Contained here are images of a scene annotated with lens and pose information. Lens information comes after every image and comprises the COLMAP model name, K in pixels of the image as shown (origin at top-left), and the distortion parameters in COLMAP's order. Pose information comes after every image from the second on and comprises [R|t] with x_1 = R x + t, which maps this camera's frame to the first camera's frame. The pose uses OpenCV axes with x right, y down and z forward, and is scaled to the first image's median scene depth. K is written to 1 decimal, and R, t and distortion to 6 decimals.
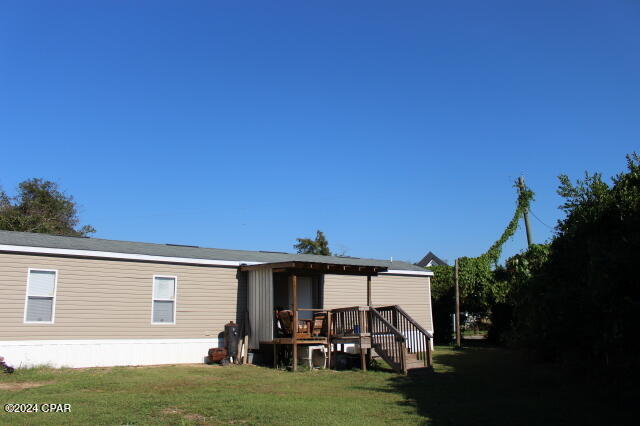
lens RADIAL K [[533.0, 0, 317.3], [0, 533.0, 213.9], [0, 0, 1]] dist [-0.149749, 0.119708]
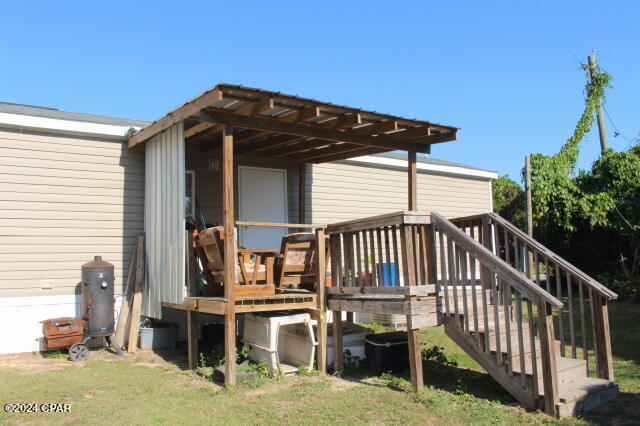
lens RADIAL K [[527.9, 0, 320.0], [0, 527.9, 213.0], [0, 0, 1]] dist [-0.160279, 0.093260]
pose [[0.999817, -0.007774, 0.017467, 0.014046], [0.005751, 0.993579, 0.112991, 0.123672], [-0.018233, -0.112870, 0.993443, 0.594660]]
